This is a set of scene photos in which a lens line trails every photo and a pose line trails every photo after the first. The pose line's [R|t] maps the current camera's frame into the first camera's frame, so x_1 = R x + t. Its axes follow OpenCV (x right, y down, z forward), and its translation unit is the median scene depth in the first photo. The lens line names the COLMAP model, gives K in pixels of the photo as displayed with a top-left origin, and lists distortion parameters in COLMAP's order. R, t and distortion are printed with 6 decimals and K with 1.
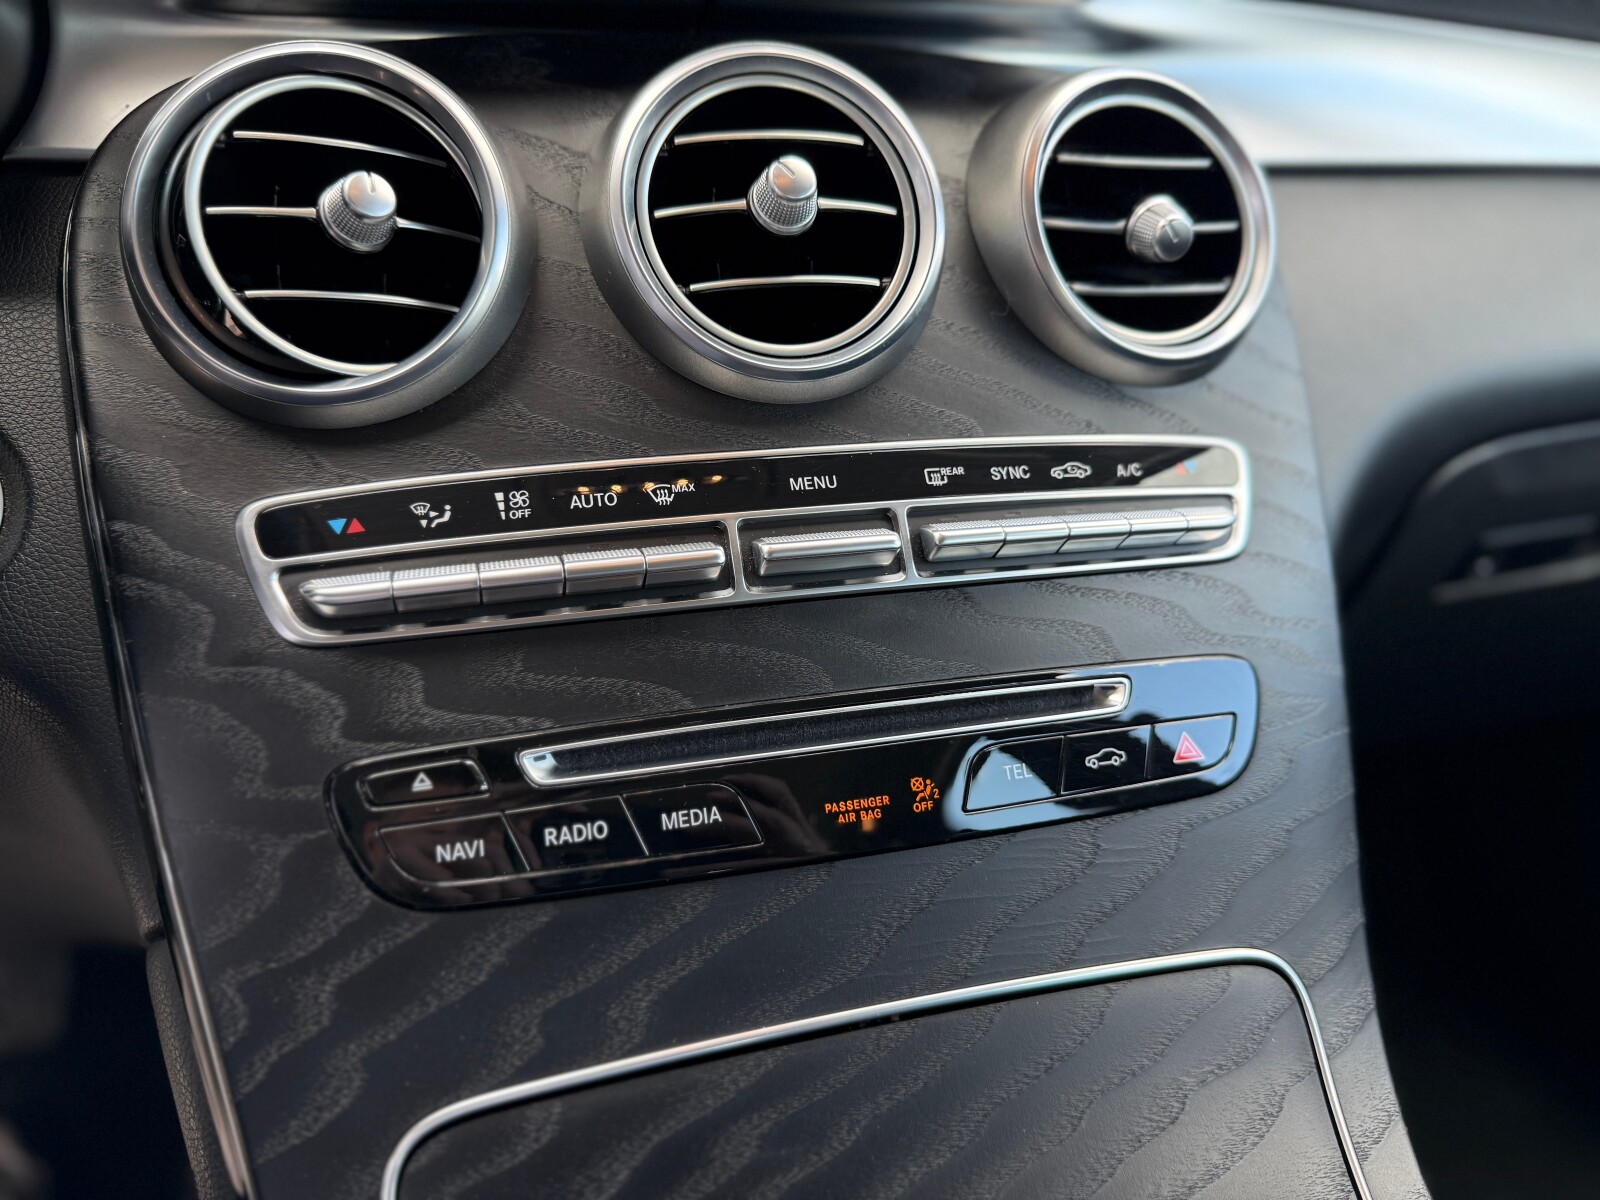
lens RADIAL K [[1142.5, 0, 769.4], [0, 1142.5, 604.1], [0, 0, 1]] dist [0.060210, -0.095919]
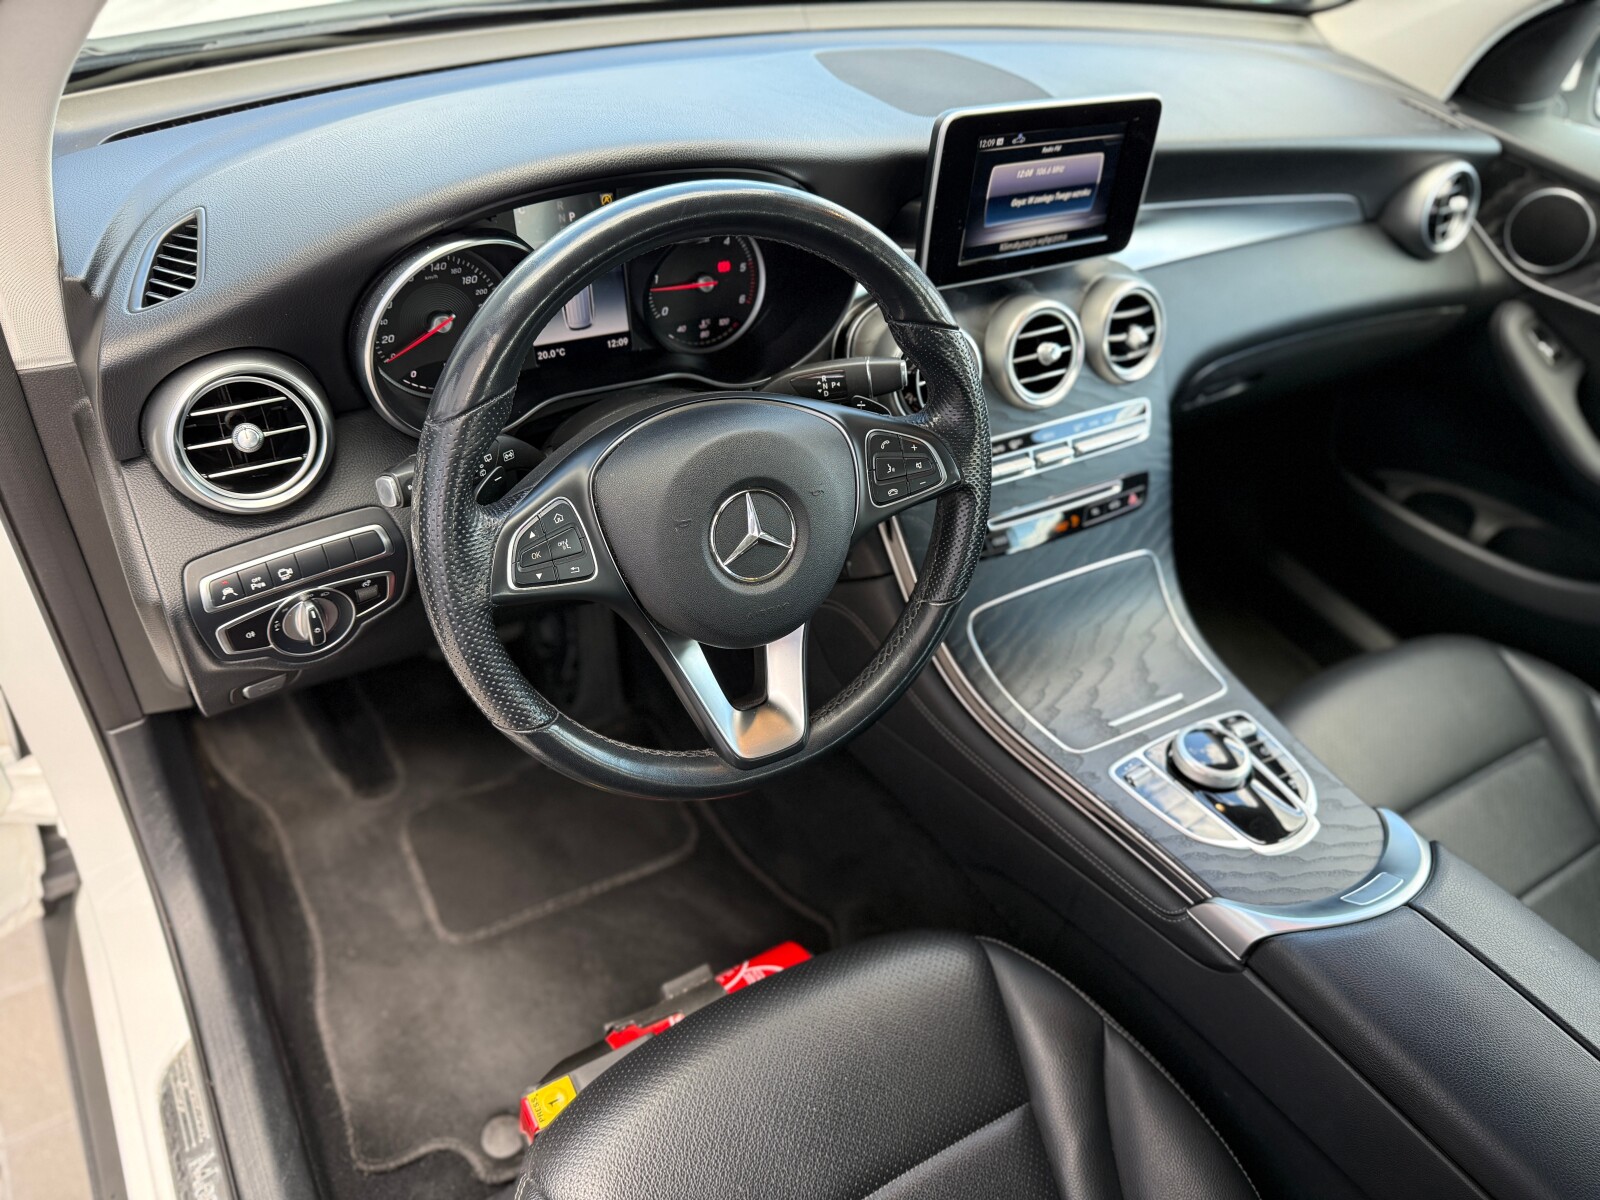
lens RADIAL K [[1142.5, 0, 805.2], [0, 1142.5, 611.3], [0, 0, 1]] dist [0.060210, -0.095919]
pose [[0.957794, -0.104871, 0.267641, -1.741441], [0.004312, 0.936212, 0.351410, -0.874778], [-0.287422, -0.335424, 0.897151, -2.192986]]
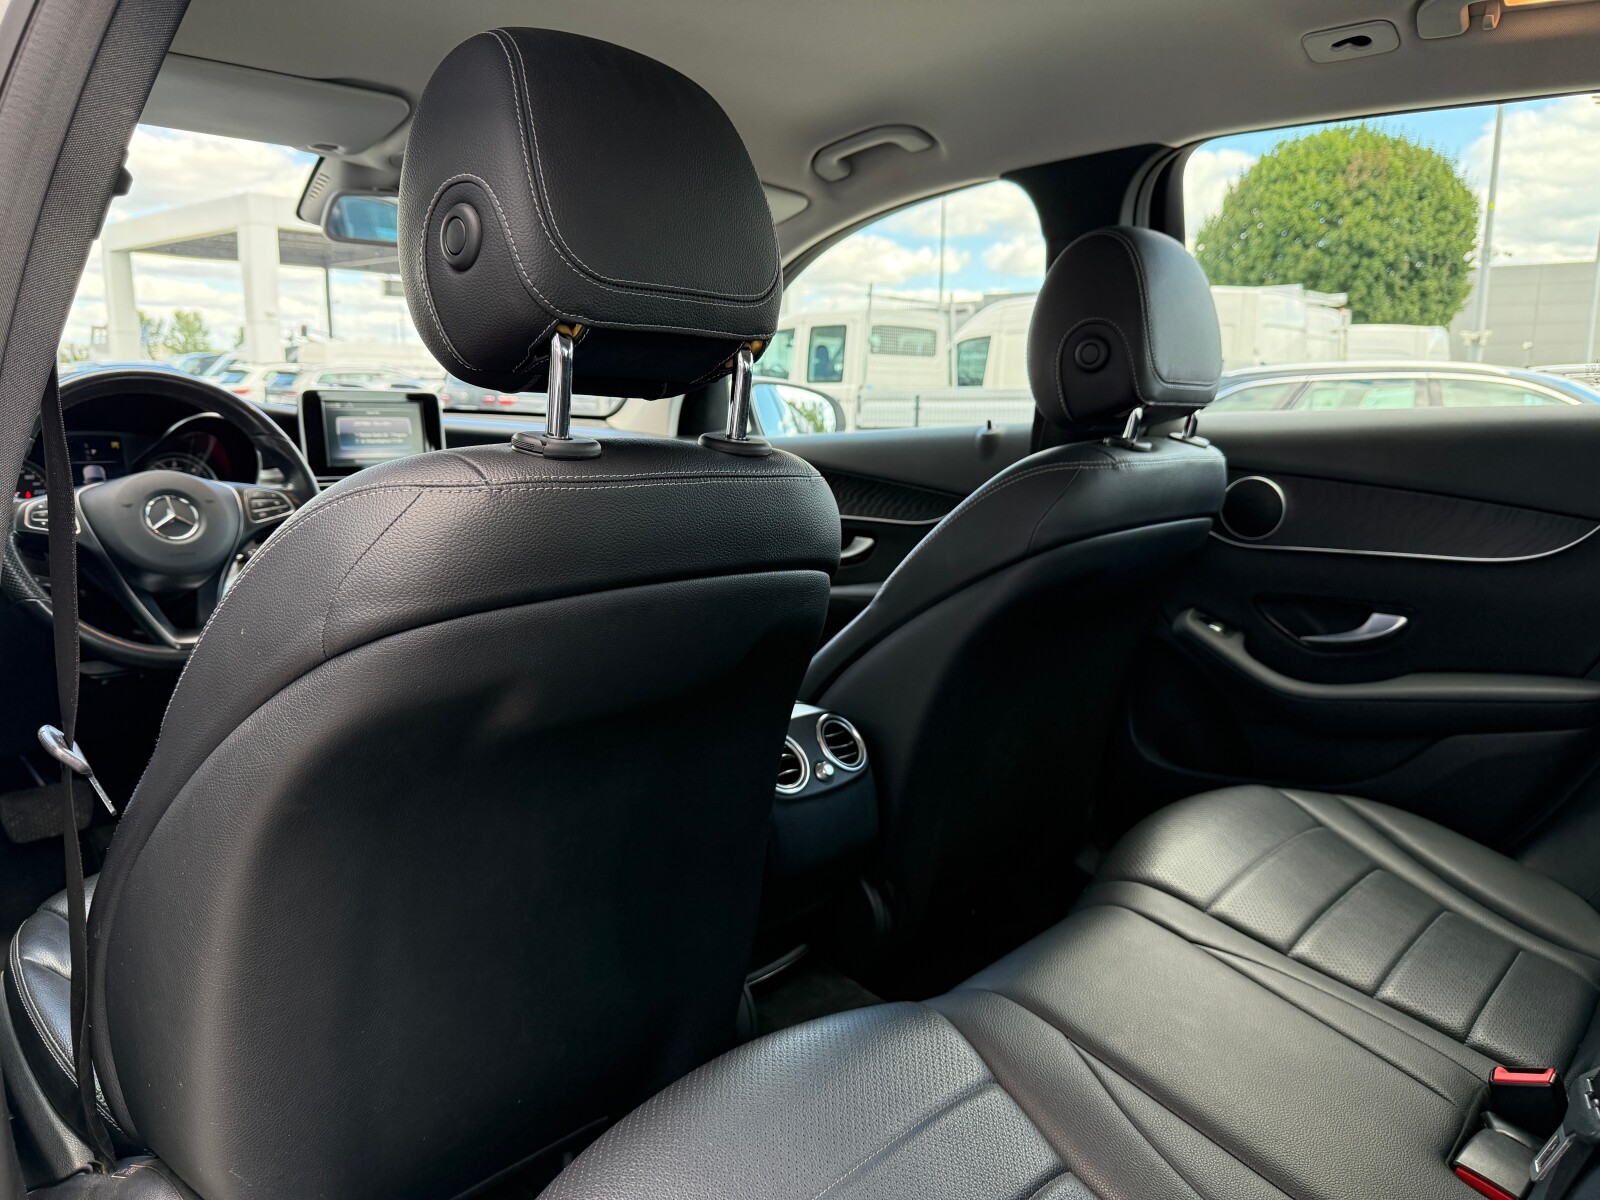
lens RADIAL K [[1142.5, 0, 806.4], [0, 1142.5, 602.2], [0, 0, 1]] dist [0.060210, -0.095919]
pose [[0.845025, -0.091002, 0.526927, -1.496387], [0.203100, 0.966188, -0.158845, 1.612517], [-0.494655, 0.241247, 0.834935, -5.369247]]
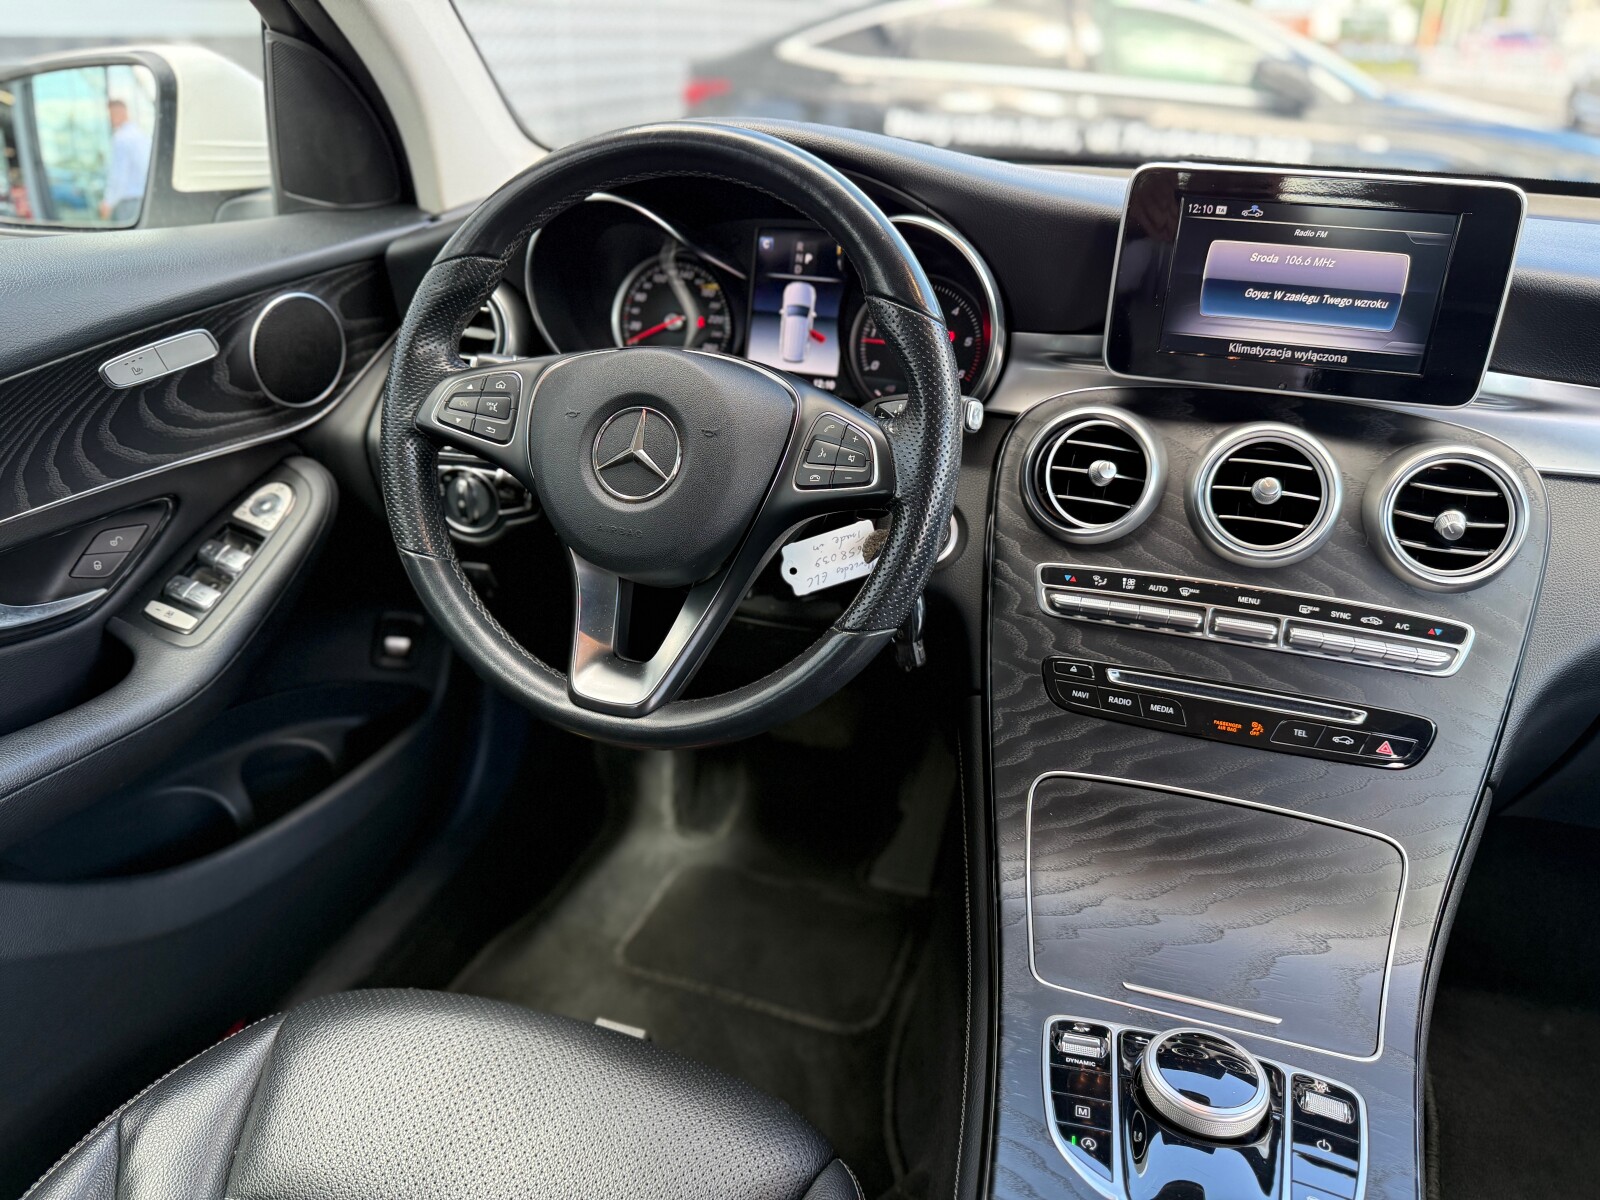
lens RADIAL K [[1142.5, 0, 790.7], [0, 1142.5, 598.5], [0, 0, 1]] dist [0.060210, -0.095919]
pose [[0.830771, 0.247881, -0.498373, 0.491923], [-0.221458, 0.968645, 0.112622, -0.182502], [0.510663, 0.016806, 0.859617, -1.813478]]
